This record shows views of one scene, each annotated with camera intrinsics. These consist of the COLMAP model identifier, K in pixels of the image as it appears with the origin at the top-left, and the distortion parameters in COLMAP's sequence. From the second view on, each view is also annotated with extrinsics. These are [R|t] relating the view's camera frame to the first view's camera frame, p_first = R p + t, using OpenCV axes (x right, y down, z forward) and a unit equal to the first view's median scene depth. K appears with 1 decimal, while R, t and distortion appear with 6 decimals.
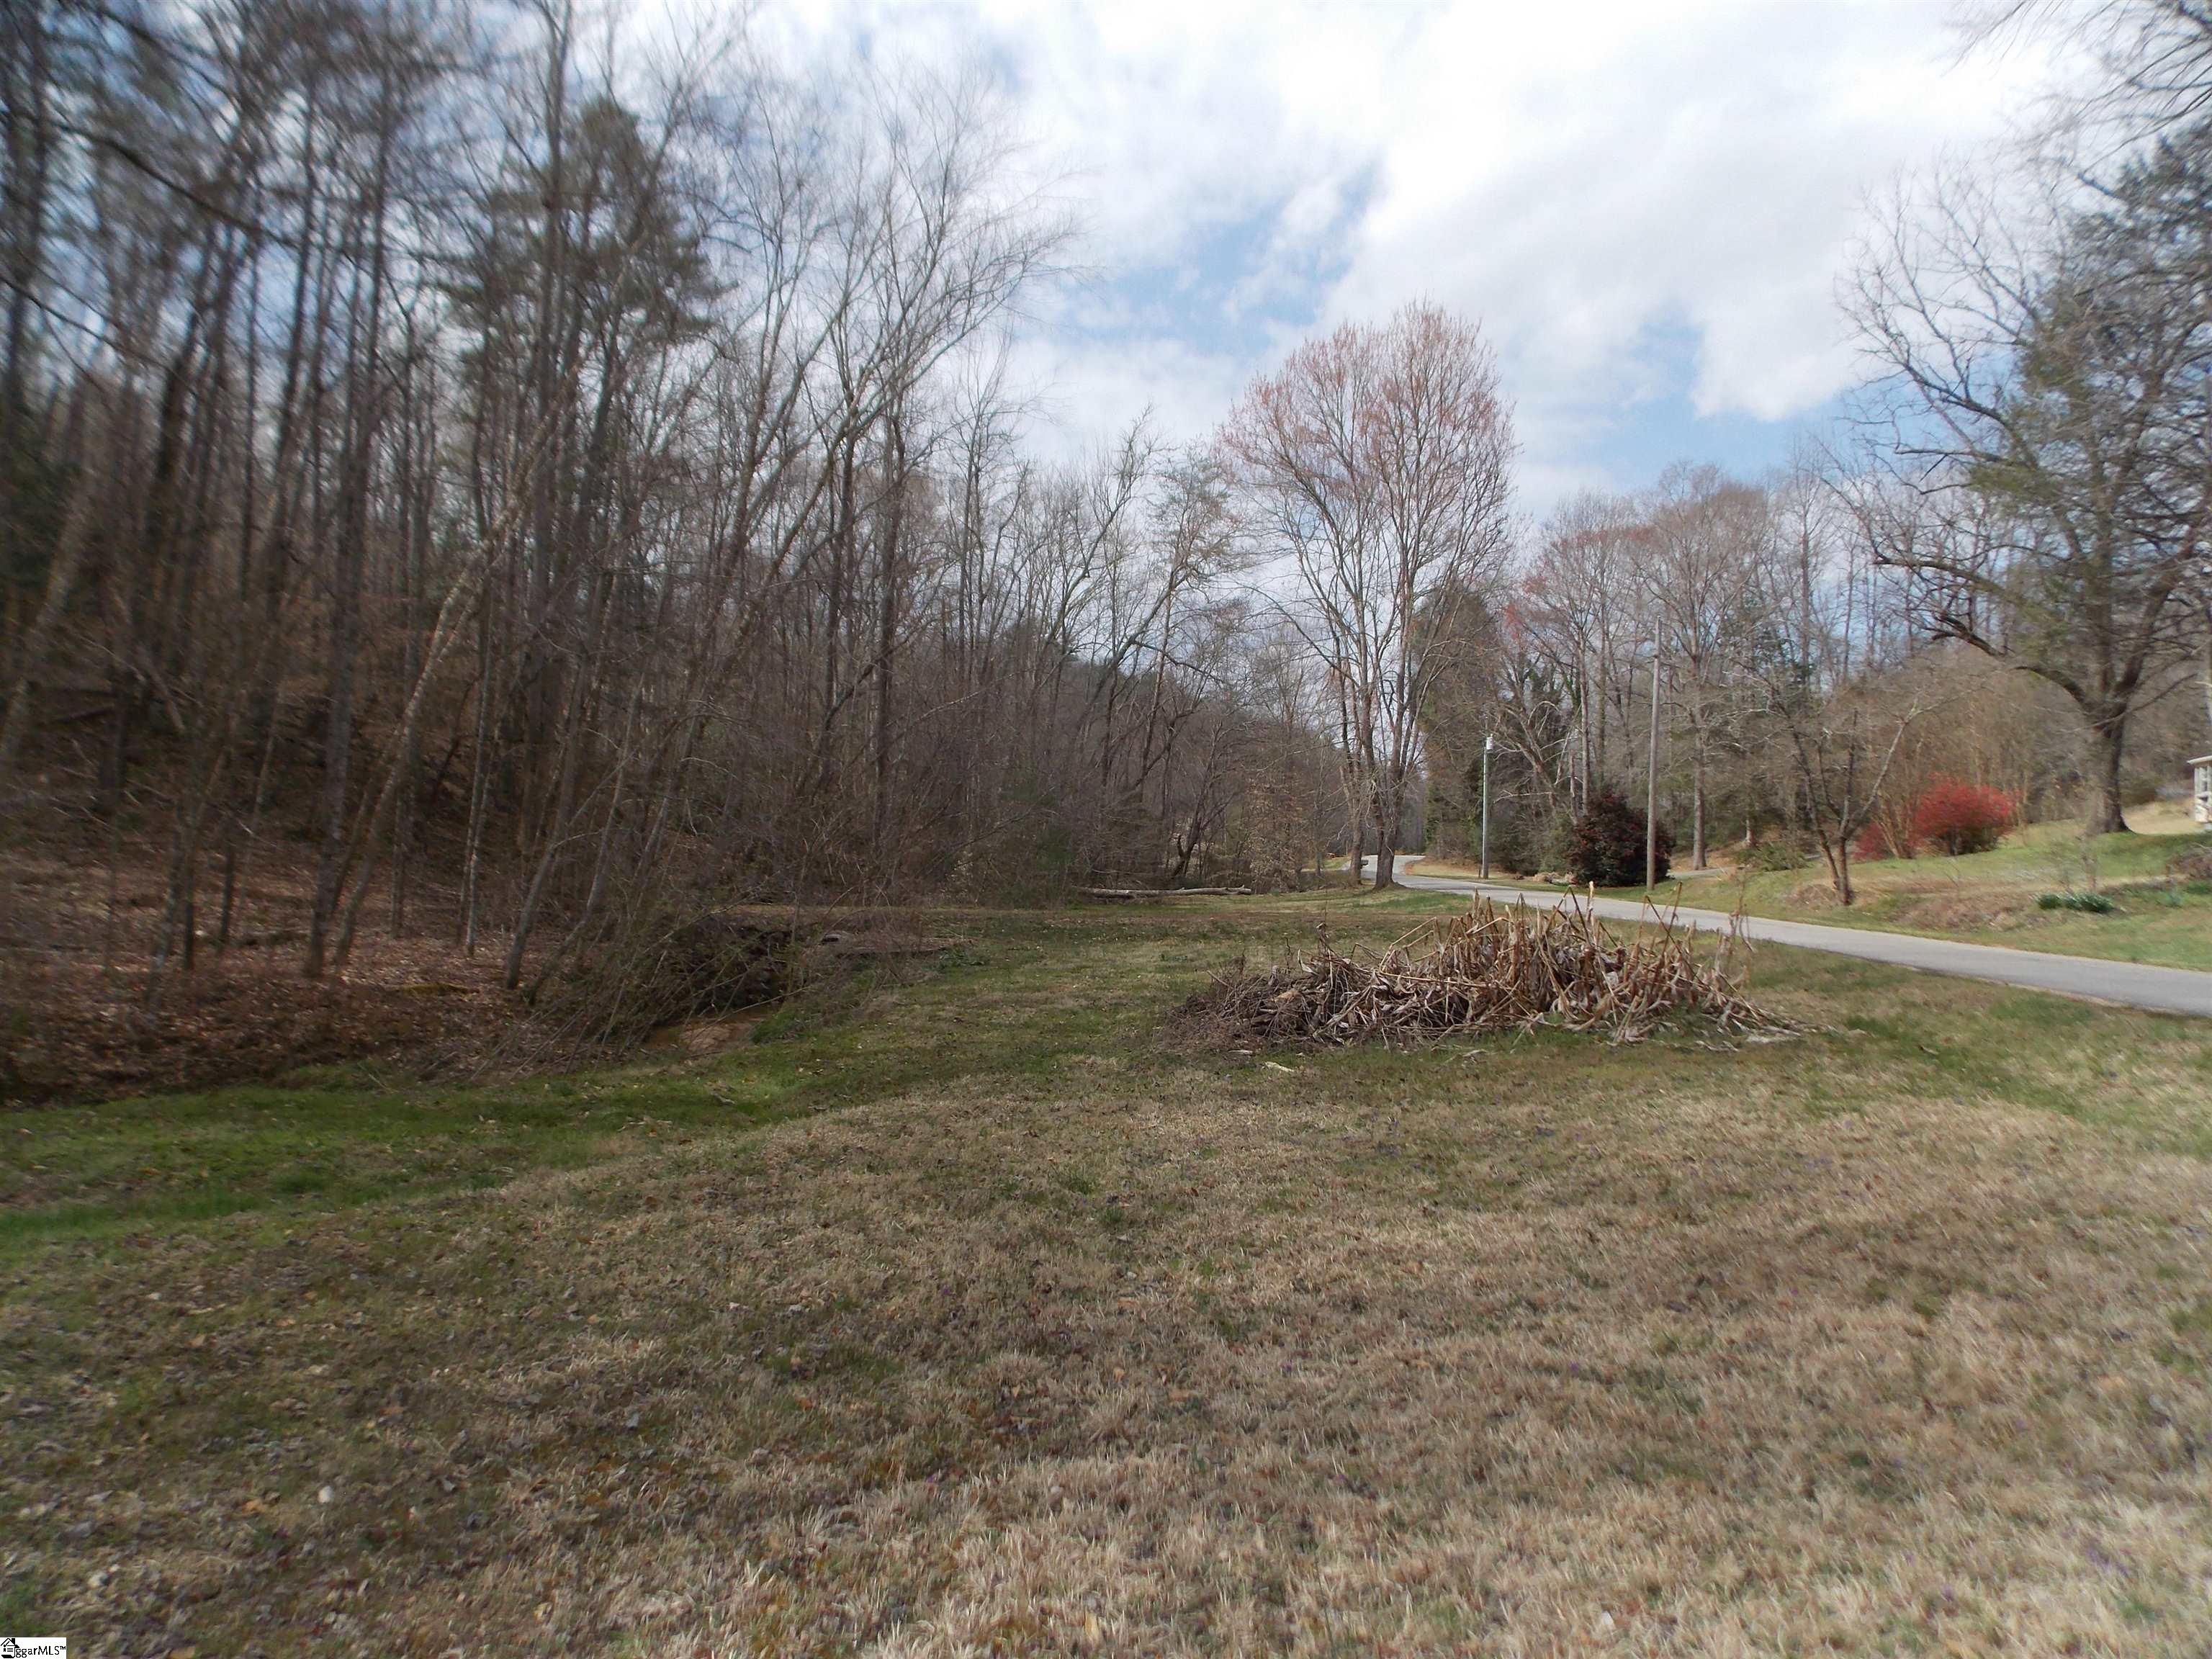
lens RADIAL K [[1453.1, 0, 1108.5], [0, 1453.1, 800.9], [0, 0, 1]] dist [0.009047, -0.009225]
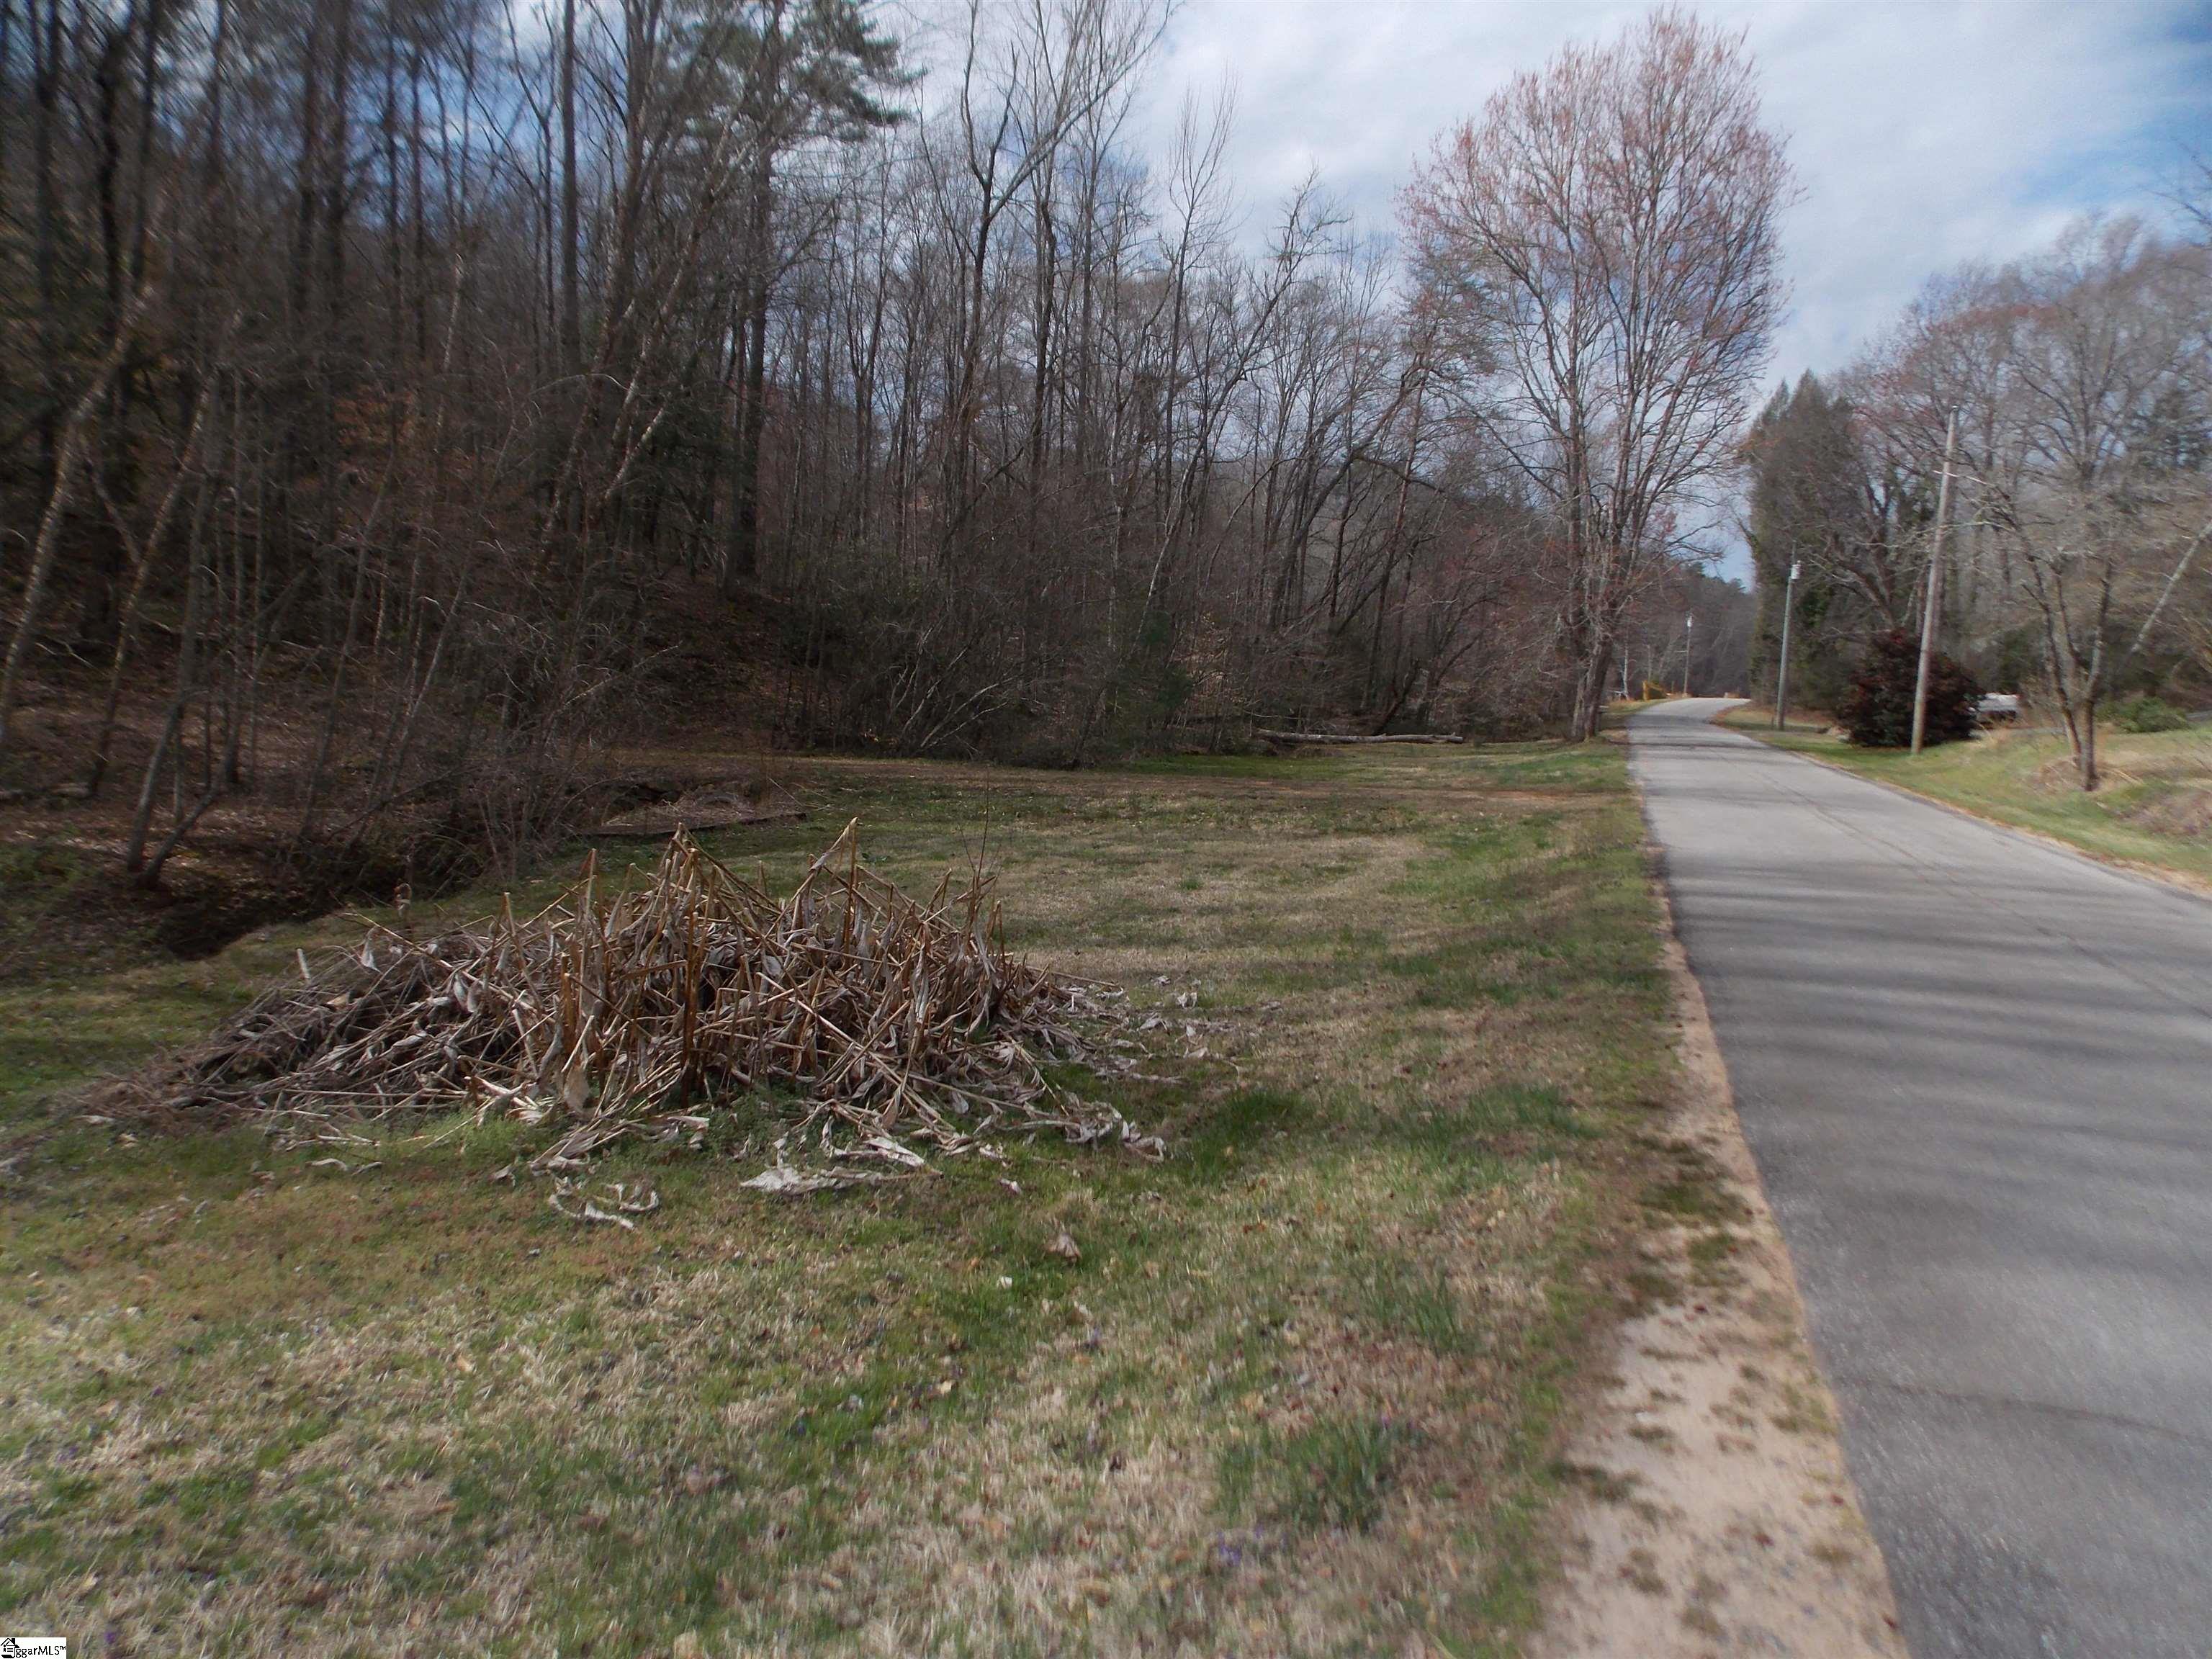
lens RADIAL K [[1453.1, 0, 1113.2], [0, 1453.1, 797.0], [0, 0, 1]] dist [0.009047, -0.009225]
pose [[0.971140, 0.035771, -0.235811, 0.271859], [-0.009193, 0.993569, 0.112858, -0.003753], [0.238331, -0.107433, 0.965223, 0.241468]]
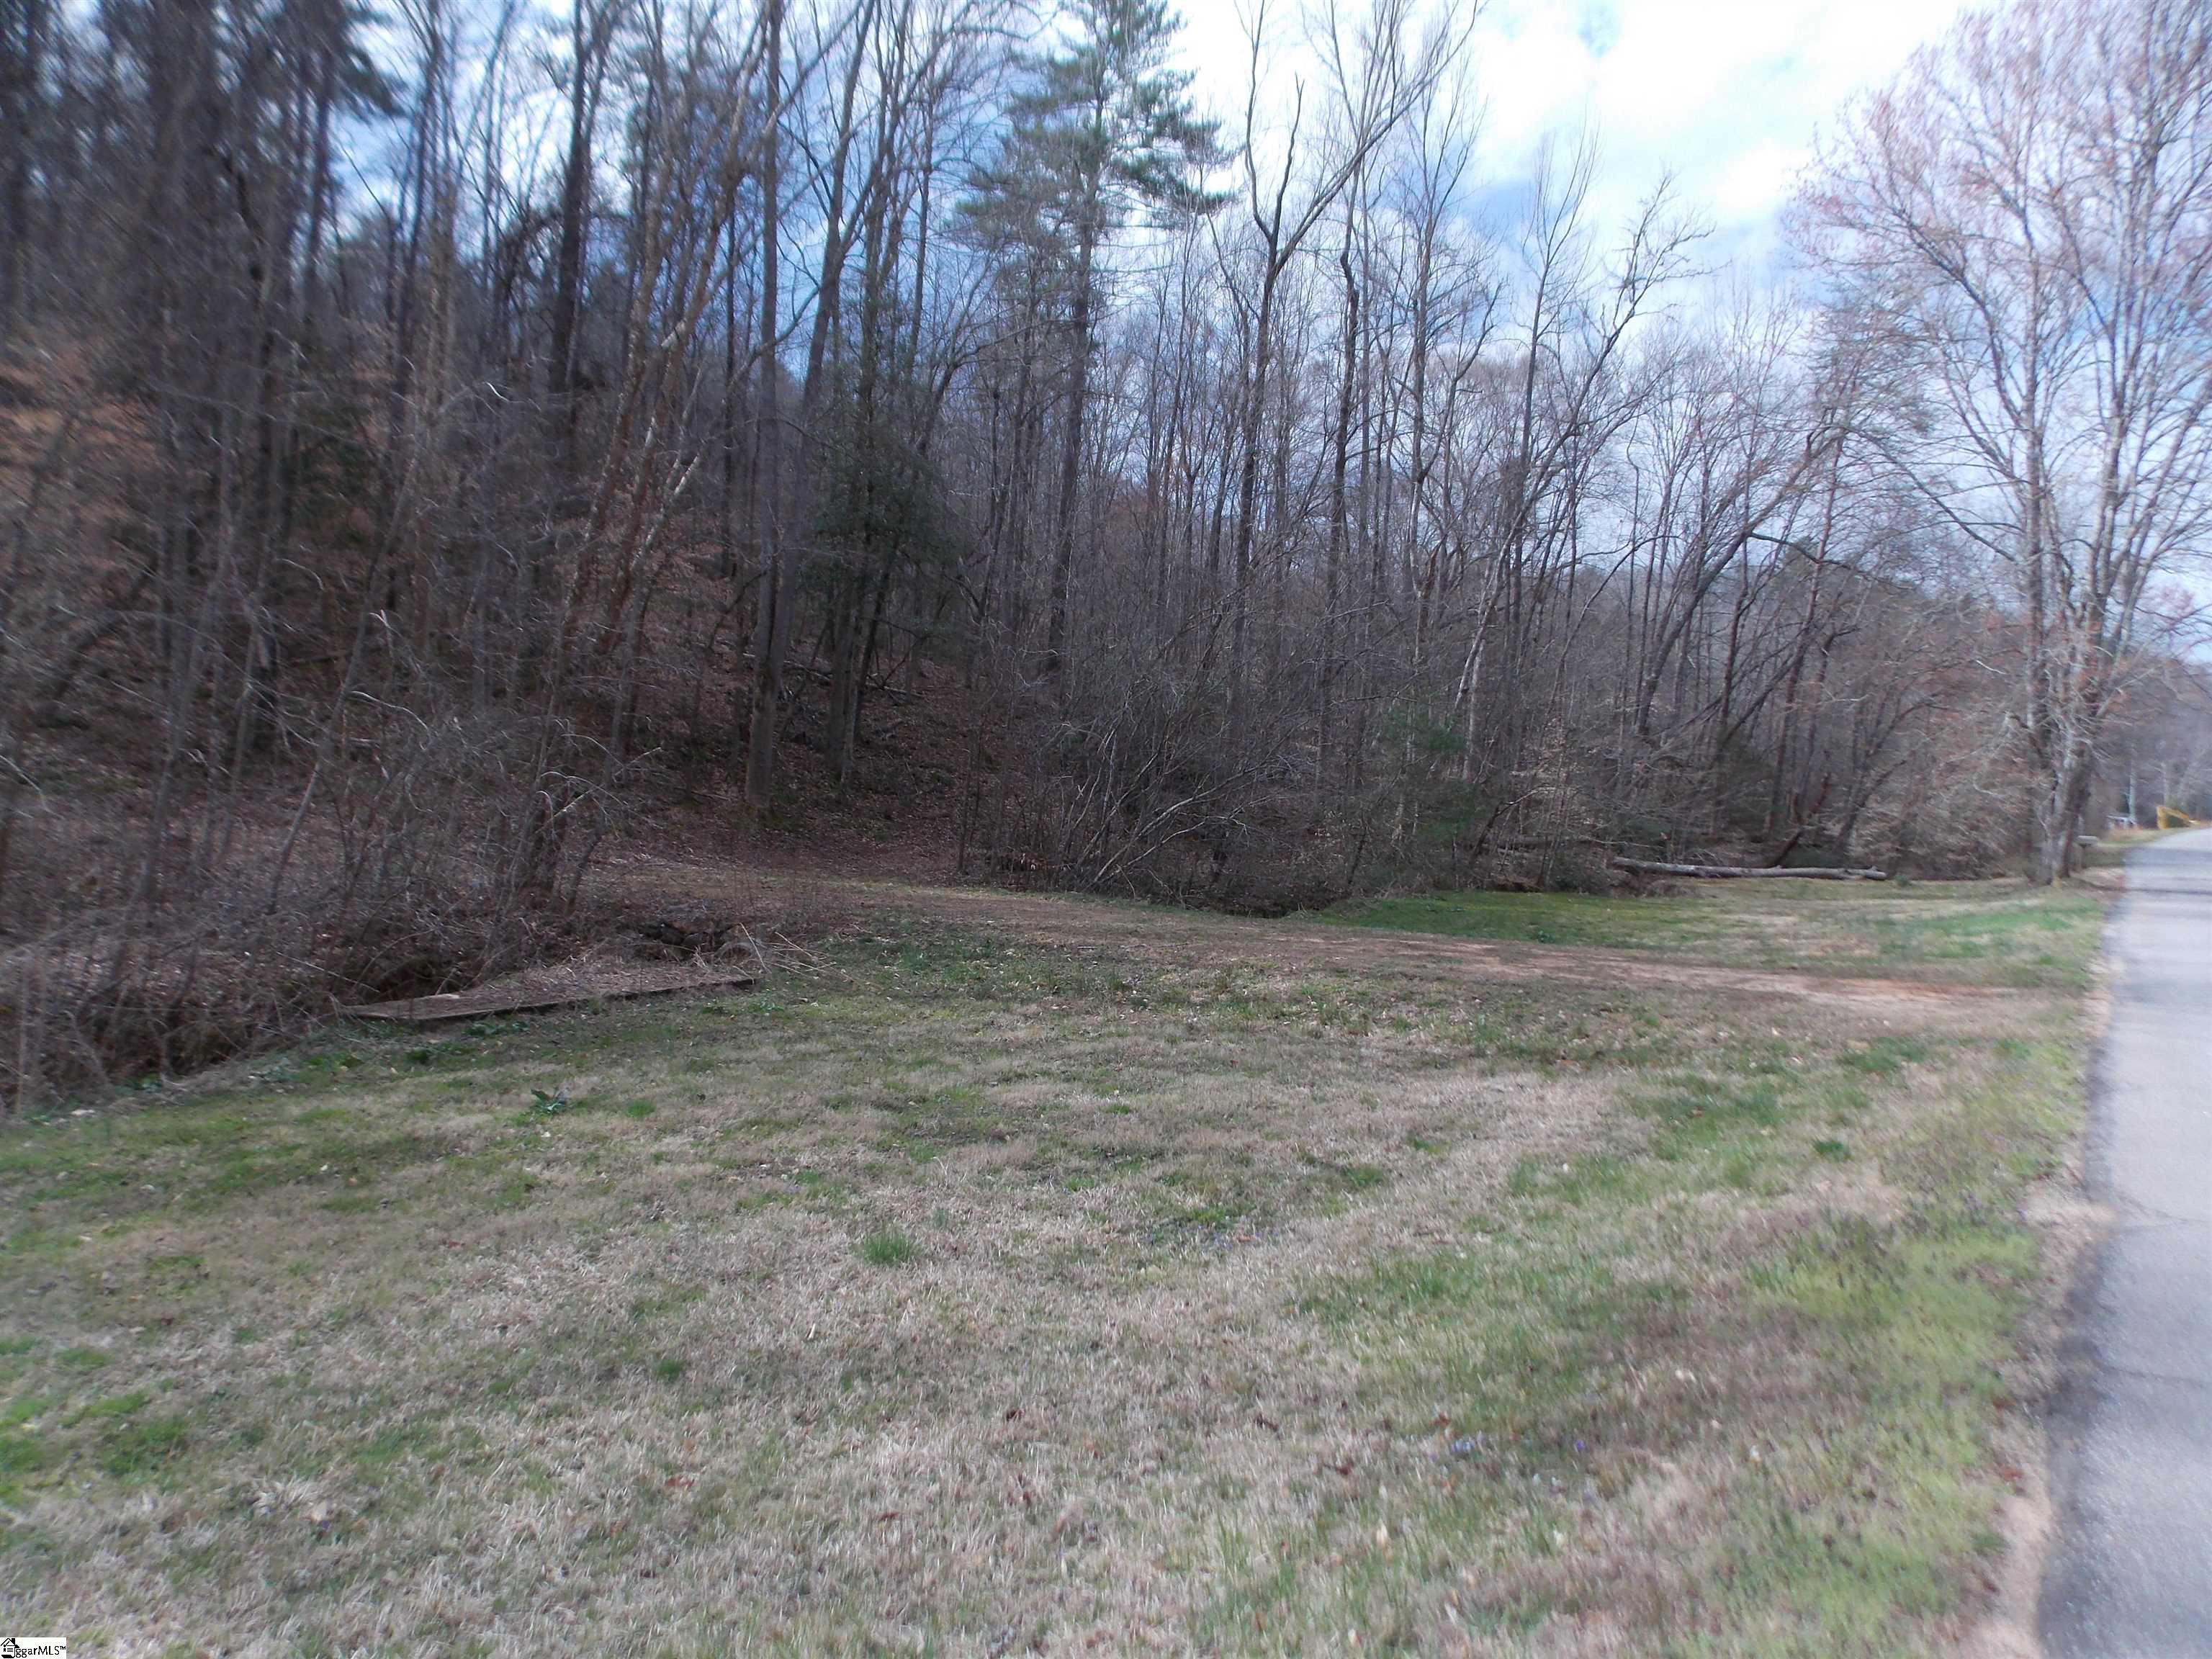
lens RADIAL K [[1453.1, 0, 1091.7], [0, 1453.1, 816.5], [0, 0, 1]] dist [0.009047, -0.009225]
pose [[0.864890, 0.031601, -0.500967, 0.317479], [-0.008203, 0.998773, 0.048839, 0.005522], [0.501895, -0.038131, 0.864088, 0.540230]]
